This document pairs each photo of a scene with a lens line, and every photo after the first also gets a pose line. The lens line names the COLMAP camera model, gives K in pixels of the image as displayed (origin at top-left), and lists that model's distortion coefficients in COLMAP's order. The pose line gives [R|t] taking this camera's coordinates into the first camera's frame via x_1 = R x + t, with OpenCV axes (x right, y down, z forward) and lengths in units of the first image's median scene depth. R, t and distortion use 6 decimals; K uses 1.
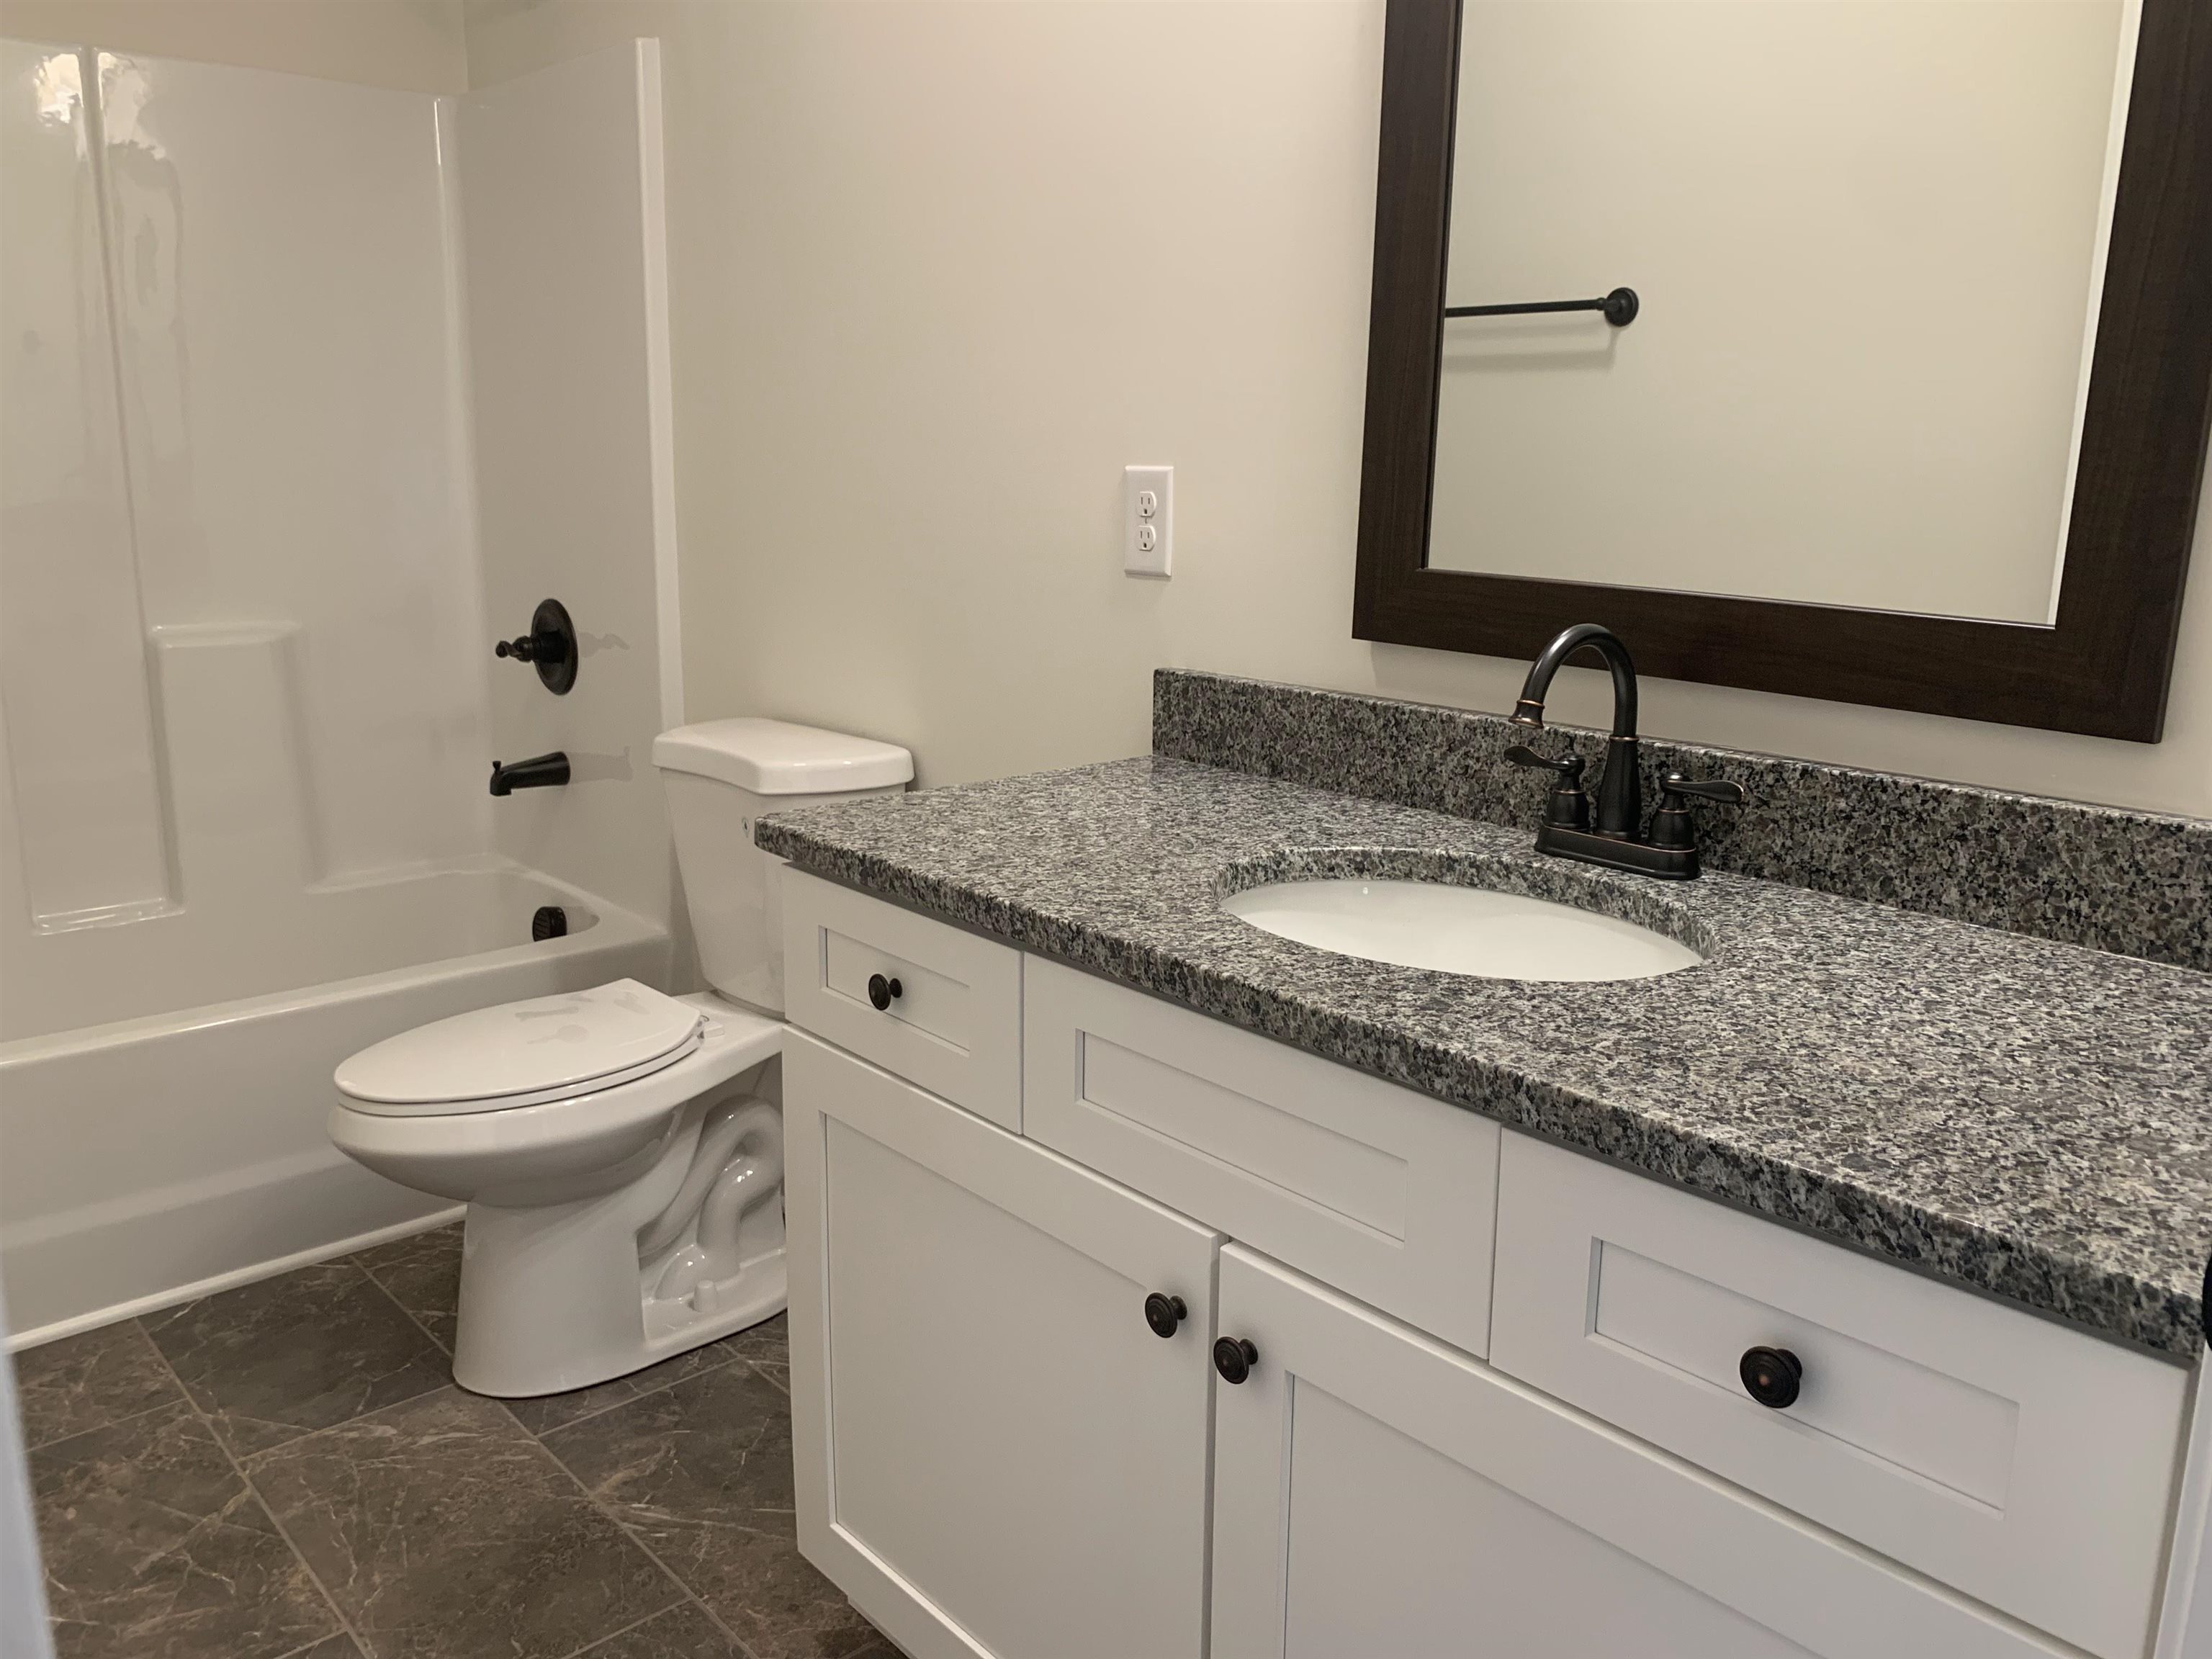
lens RADIAL K [[1648.5, 0, 1106.0], [0, 1648.5, 829.5], [0, 0, 1]] dist [0.043398, -0.078524]
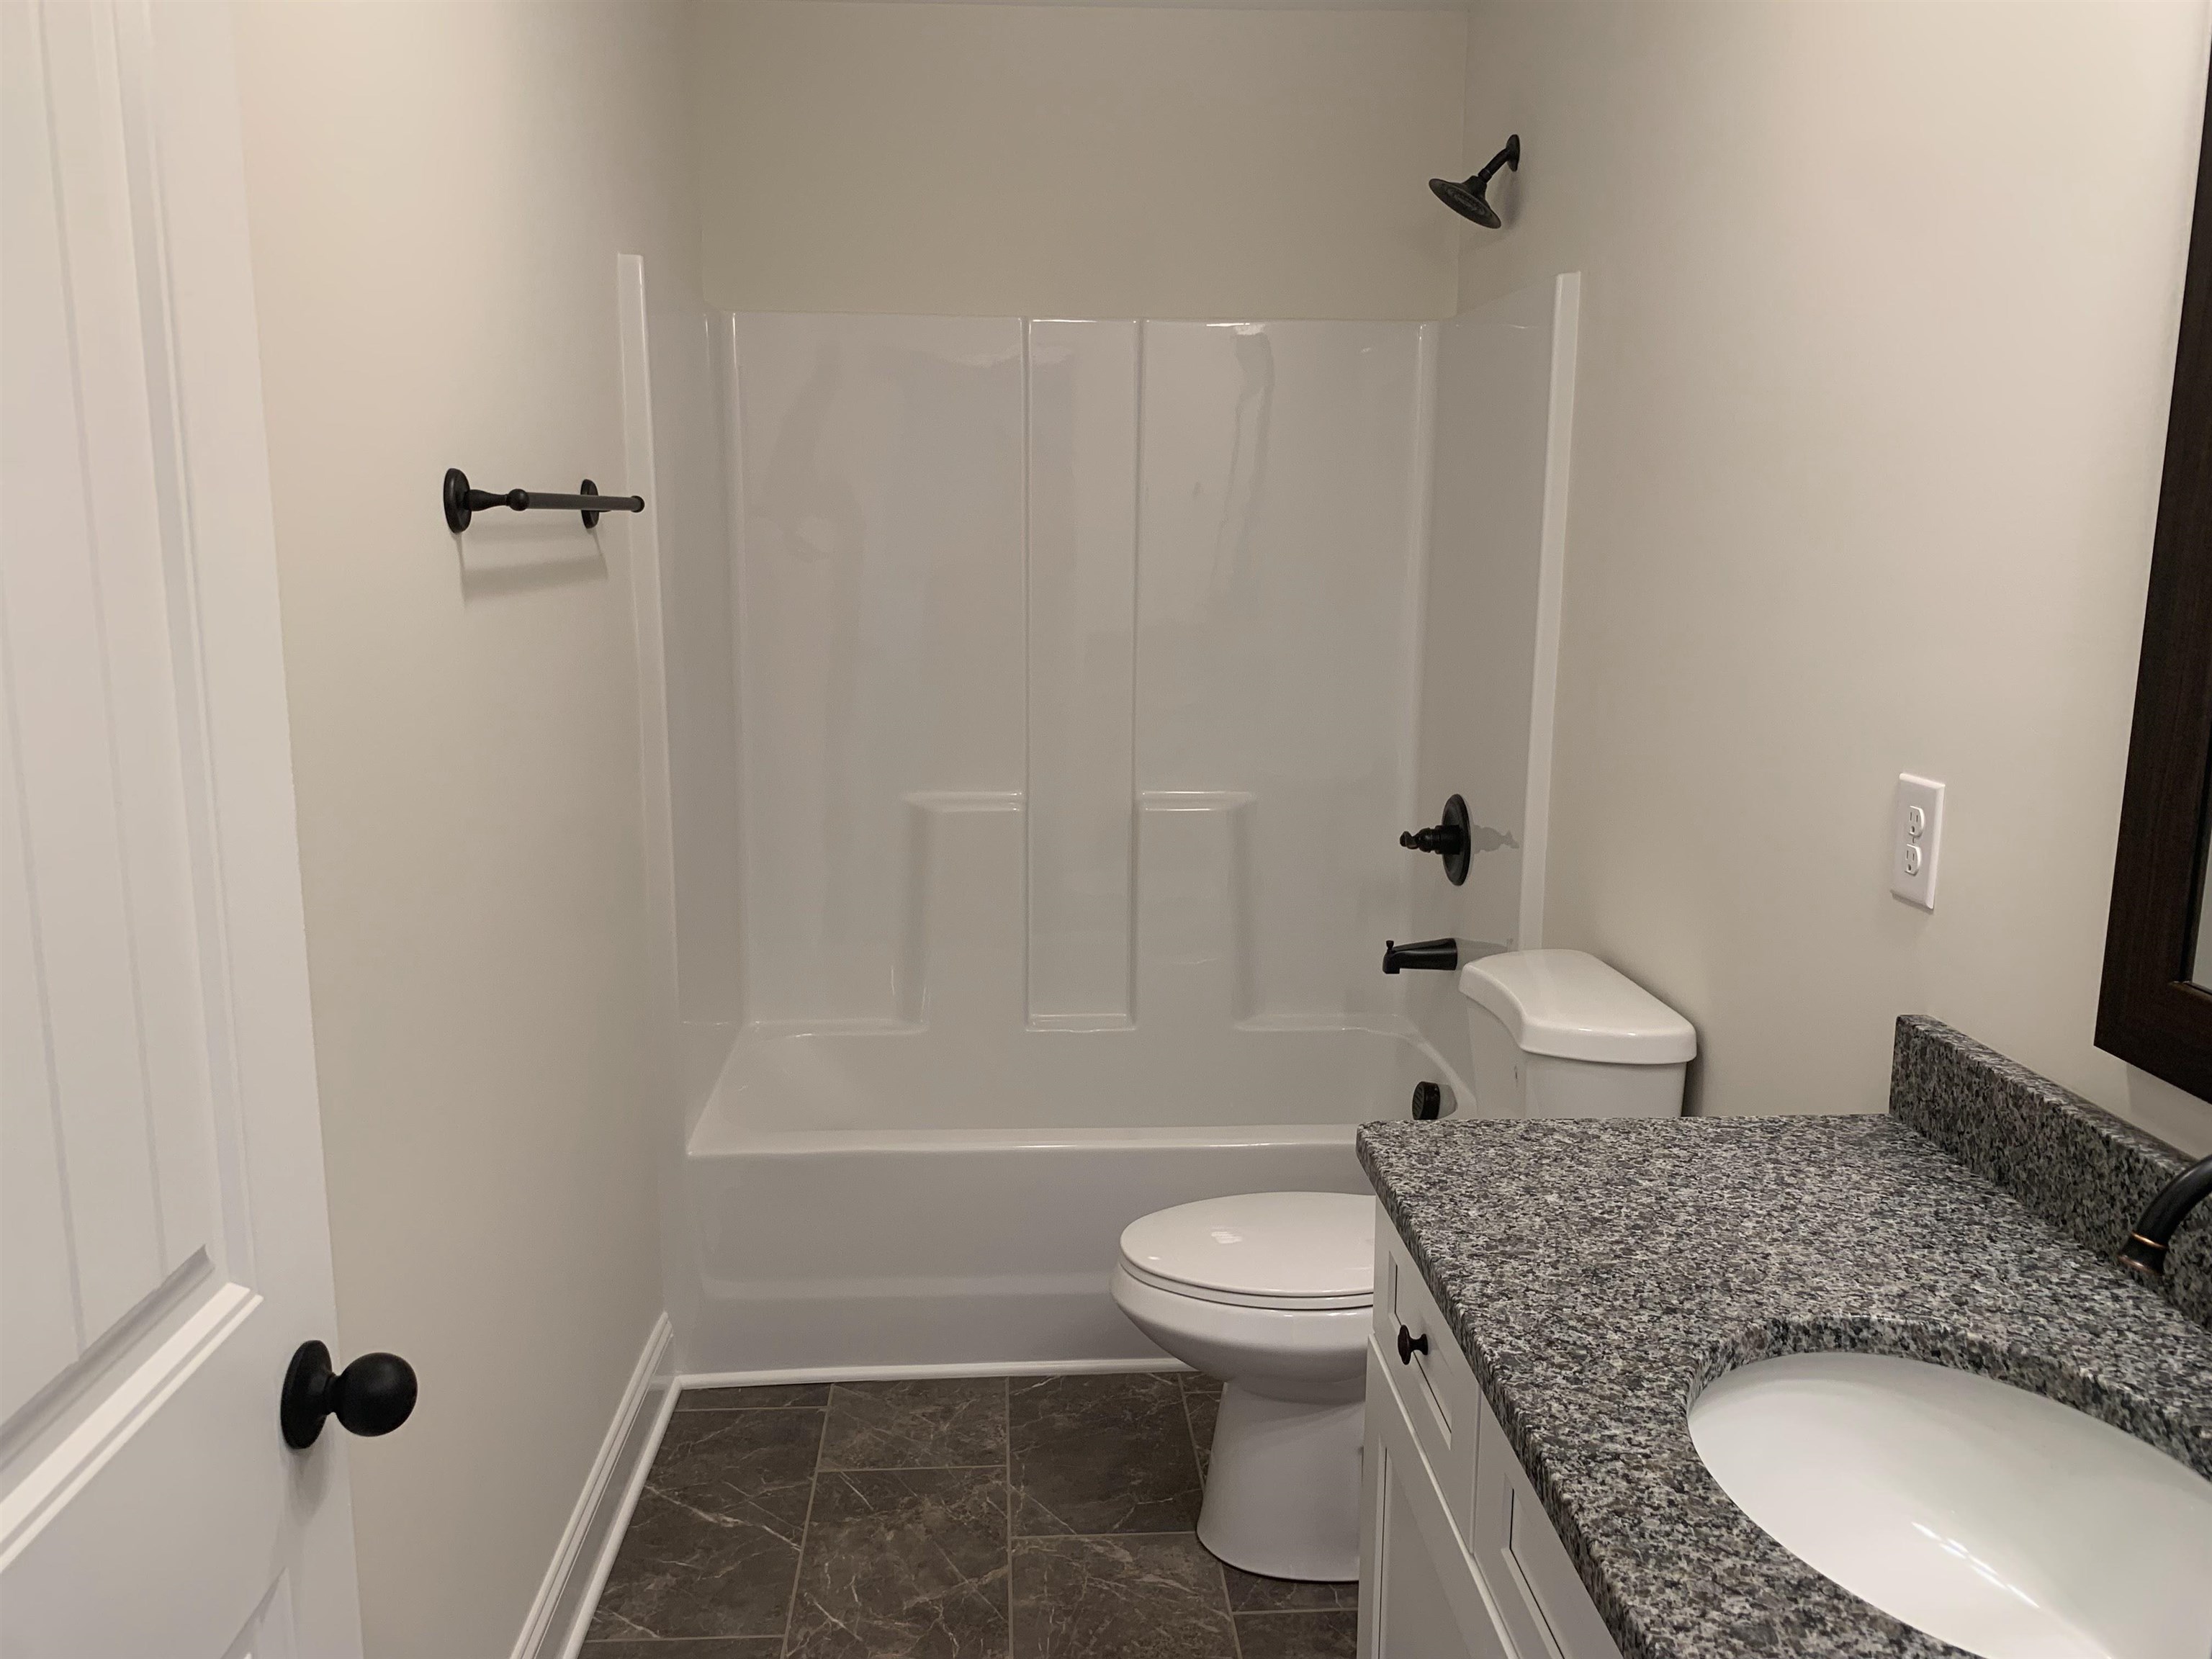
lens RADIAL K [[1678.1, 0, 1106.0], [0, 1678.1, 829.5], [0, 0, 1]] dist [-0.004671, -0.002037]
pose [[0.777338, 0.101612, -0.620822, 0.237992], [-0.130745, 0.991415, -0.001440, -0.137784], [0.615346, 0.082289, 0.783950, 0.066443]]
